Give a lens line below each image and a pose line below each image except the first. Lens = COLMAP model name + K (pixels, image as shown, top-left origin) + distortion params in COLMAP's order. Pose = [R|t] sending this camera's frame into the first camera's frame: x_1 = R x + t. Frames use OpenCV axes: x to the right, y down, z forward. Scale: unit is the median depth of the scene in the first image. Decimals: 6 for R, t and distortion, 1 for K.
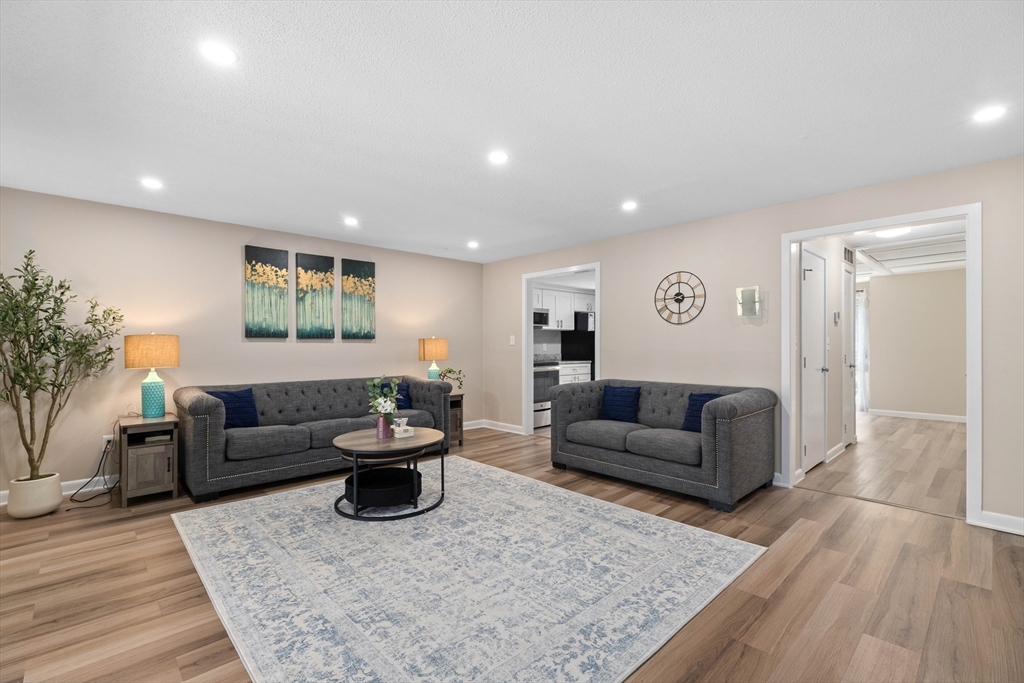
lens RADIAL K [[459.7, 0, 513.1], [0, 459.7, 343.4], [0, 0, 1]] dist [0.004755, -0.000487]
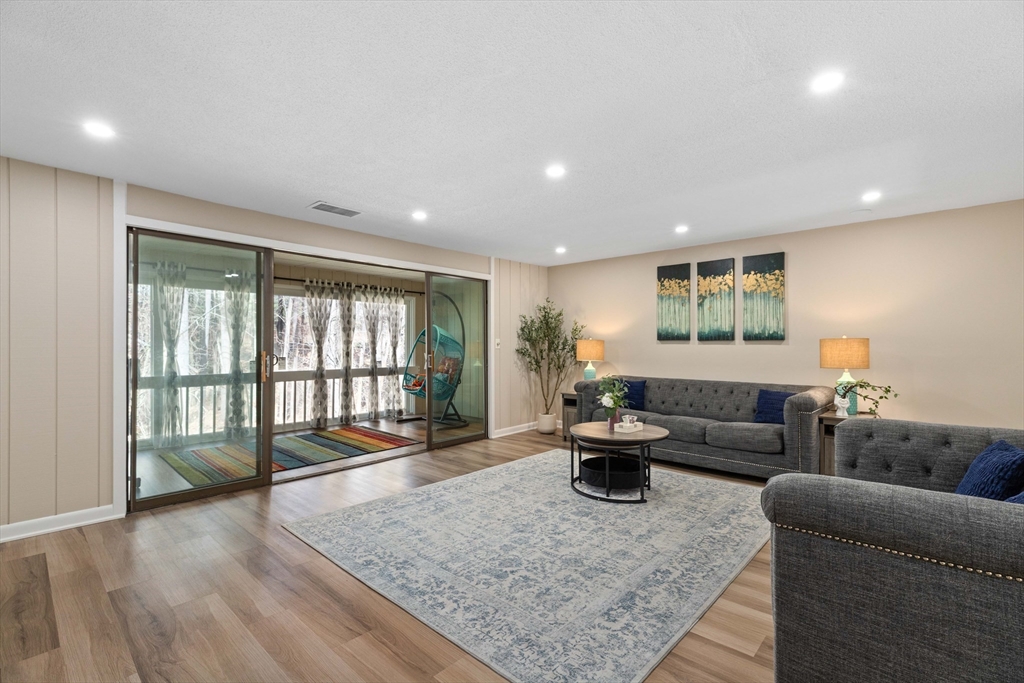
lens RADIAL K [[459.7, 0, 508.9], [0, 459.7, 337.6], [0, 0, 1]] dist [0.004755, -0.000487]
pose [[0.063121, -0.015119, -0.997891, 0.939130], [0.000337, 0.999886, -0.015128, -0.002097], [0.998006, 0.000618, 0.063119, 0.754982]]
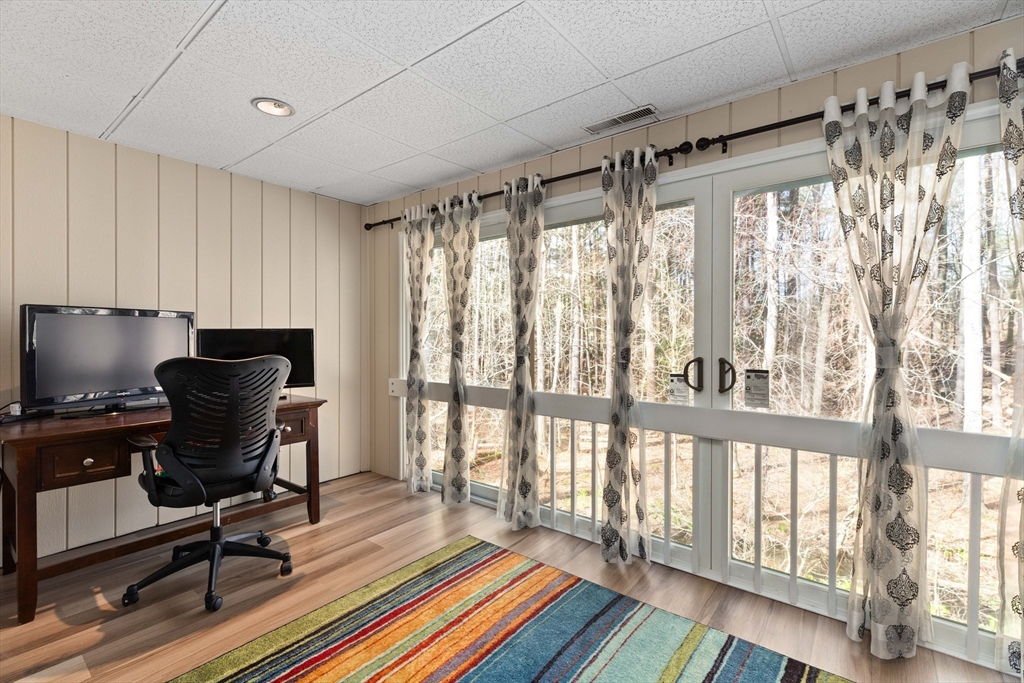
lens RADIAL K [[459.7, 0, 504.1], [0, 459.7, 337.8], [0, 0, 1]] dist [0.004755, -0.000487]
pose [[-0.991086, -0.001705, -0.133216, -0.736556], [-0.002068, 0.999995, 0.002585, 0.003945], [0.133211, 0.002837, -0.991084, 0.509030]]
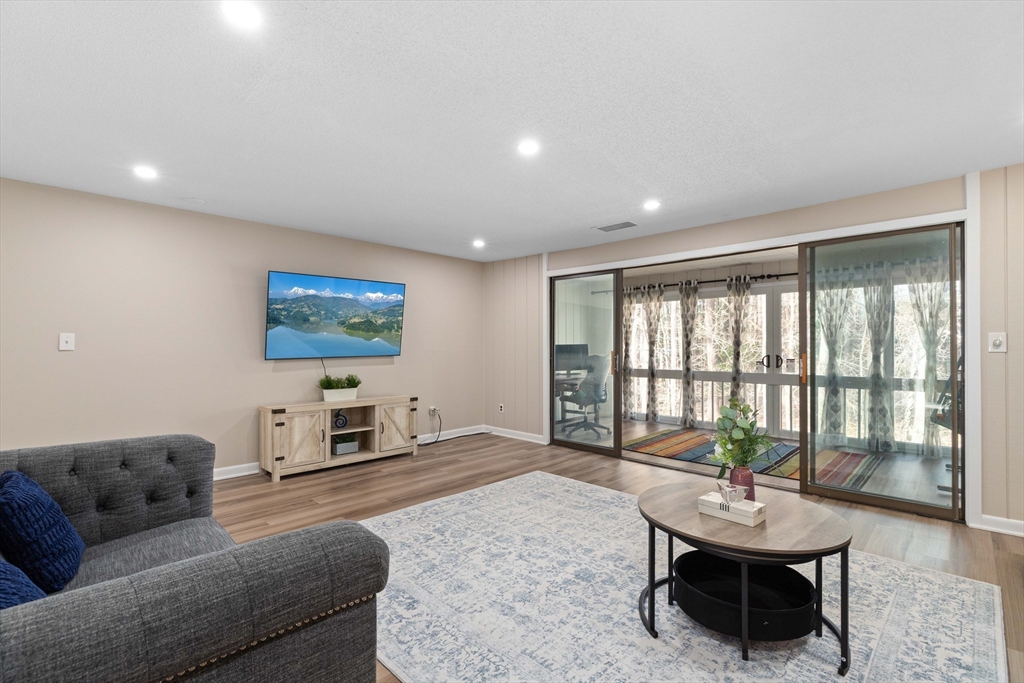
lens RADIAL K [[459.7, 0, 510.0], [0, 459.7, 346.3], [0, 0, 1]] dist [0.004755, -0.000487]
pose [[-0.999473, 0.002961, -0.032314, 0.033224], [0.003017, 0.999994, -0.001685, 0.000737], [0.032309, -0.001782, -0.999476, 1.769441]]
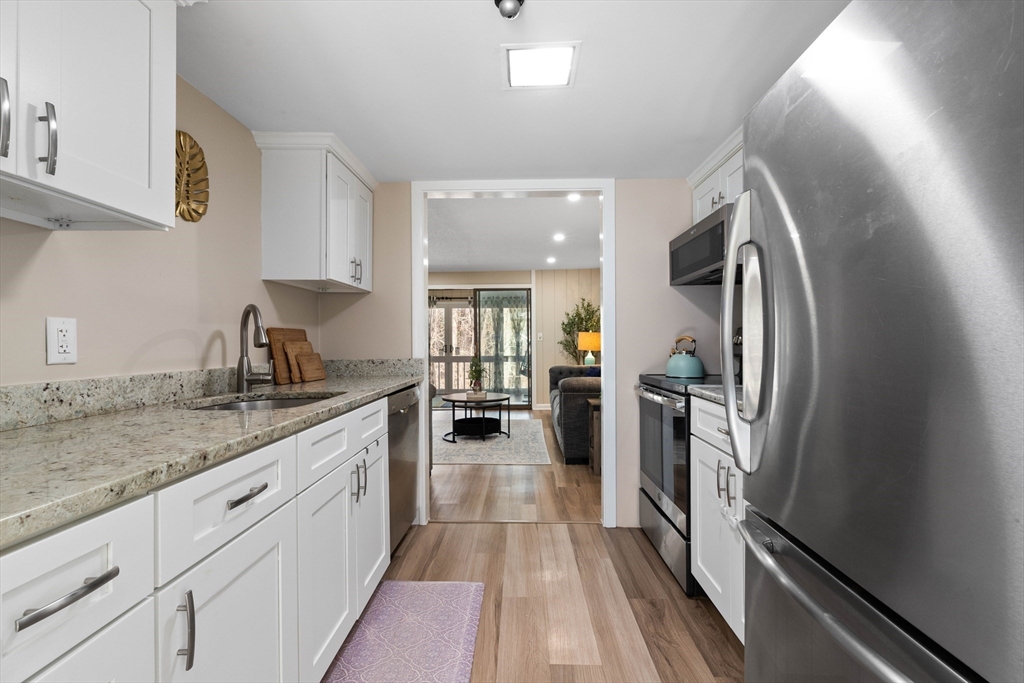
lens RADIAL K [[459.7, 0, 505.2], [0, 459.7, 339.7], [0, 0, 1]] dist [0.004755, -0.000487]
pose [[-0.716302, 0.004229, -0.697777, 0.864649], [0.009471, 0.999948, -0.003662, 0.017055], [0.697726, -0.009231, -0.716305, 2.494362]]
